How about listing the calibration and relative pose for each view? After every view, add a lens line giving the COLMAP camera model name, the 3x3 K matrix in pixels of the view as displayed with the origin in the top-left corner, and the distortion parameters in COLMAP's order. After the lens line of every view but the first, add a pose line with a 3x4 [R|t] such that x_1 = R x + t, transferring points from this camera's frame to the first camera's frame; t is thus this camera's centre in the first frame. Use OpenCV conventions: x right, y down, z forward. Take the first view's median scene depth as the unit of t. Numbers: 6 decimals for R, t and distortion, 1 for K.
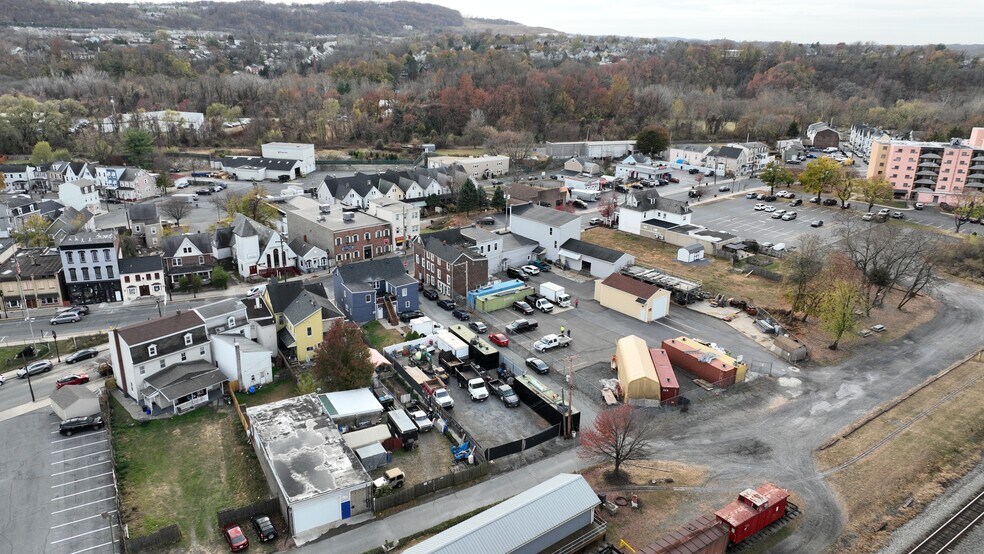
lens RADIAL K [[688.2, 0, 492.5], [0, 688.2, 276.4], [0, 0, 1]] dist [0.005396, 0.010044]
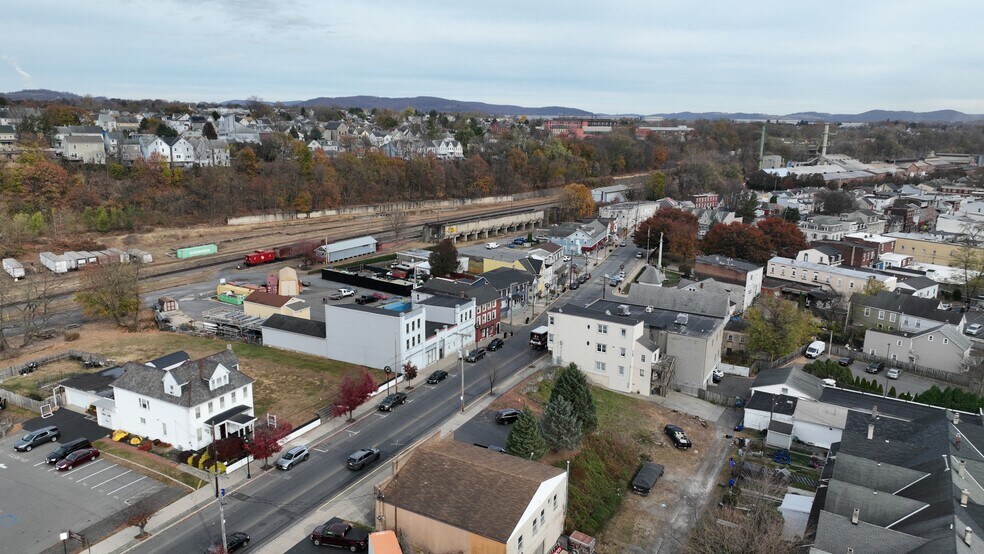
lens RADIAL K [[688.2, 0, 490.4], [0, 688.2, 276.6], [0, 0, 1]] dist [0.005396, 0.010044]
pose [[-0.934395, 0.047601, -0.353045, 0.267037], [-0.144365, 0.855412, 0.497422, -0.617192], [0.325677, 0.515756, -0.792420, 1.944203]]
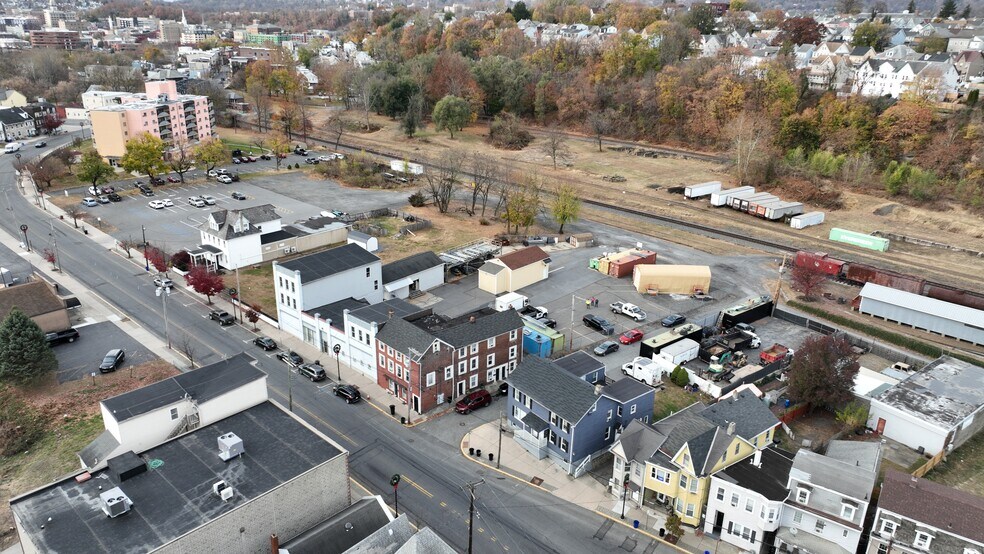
lens RADIAL K [[688.2, 0, 493.5], [0, 688.2, 278.8], [0, 0, 1]] dist [0.005396, 0.010044]
pose [[-0.126715, -0.377445, 0.917322, -0.711622], [0.296980, 0.867921, 0.398142, -0.364394], [-0.946439, 0.322876, 0.002115, 1.015654]]
